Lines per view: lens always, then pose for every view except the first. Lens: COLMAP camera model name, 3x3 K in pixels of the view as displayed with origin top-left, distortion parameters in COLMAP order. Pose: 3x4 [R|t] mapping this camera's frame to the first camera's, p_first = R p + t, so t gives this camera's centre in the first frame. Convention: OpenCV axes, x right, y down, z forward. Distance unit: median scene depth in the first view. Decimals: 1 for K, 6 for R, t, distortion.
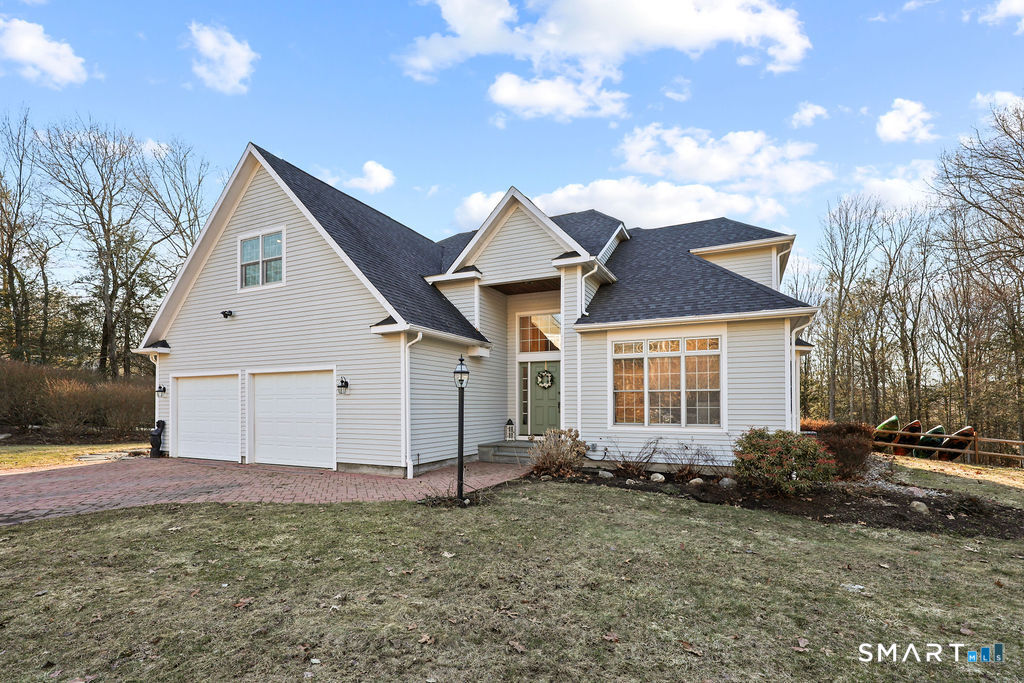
lens RADIAL K [[440.2, 0, 512.0], [0, 440.2, 341.5], [0, 0, 1]] dist [0.000858, 0.000202]
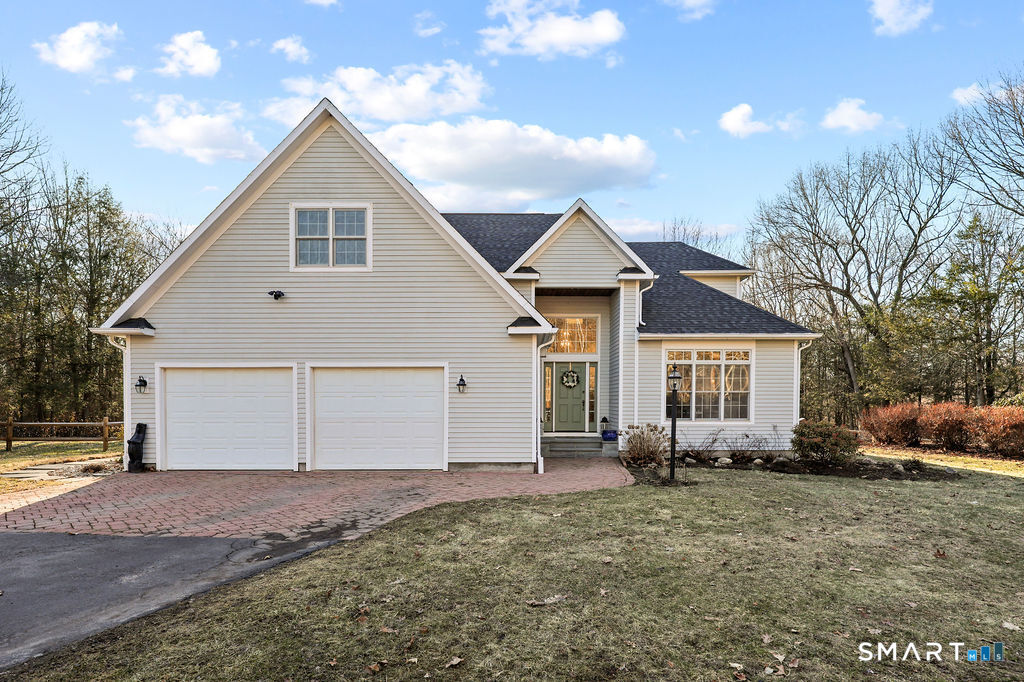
lens RADIAL K [[492.5, 0, 512.0], [0, 492.5, 341.0], [0, 0, 1]] dist [0.001592, -0.000047]
pose [[0.915848, 0.049987, 0.398402, -0.638416], [-0.058145, 0.998273, 0.008410, -0.009304], [-0.397294, -0.030867, 0.917172, -0.039124]]
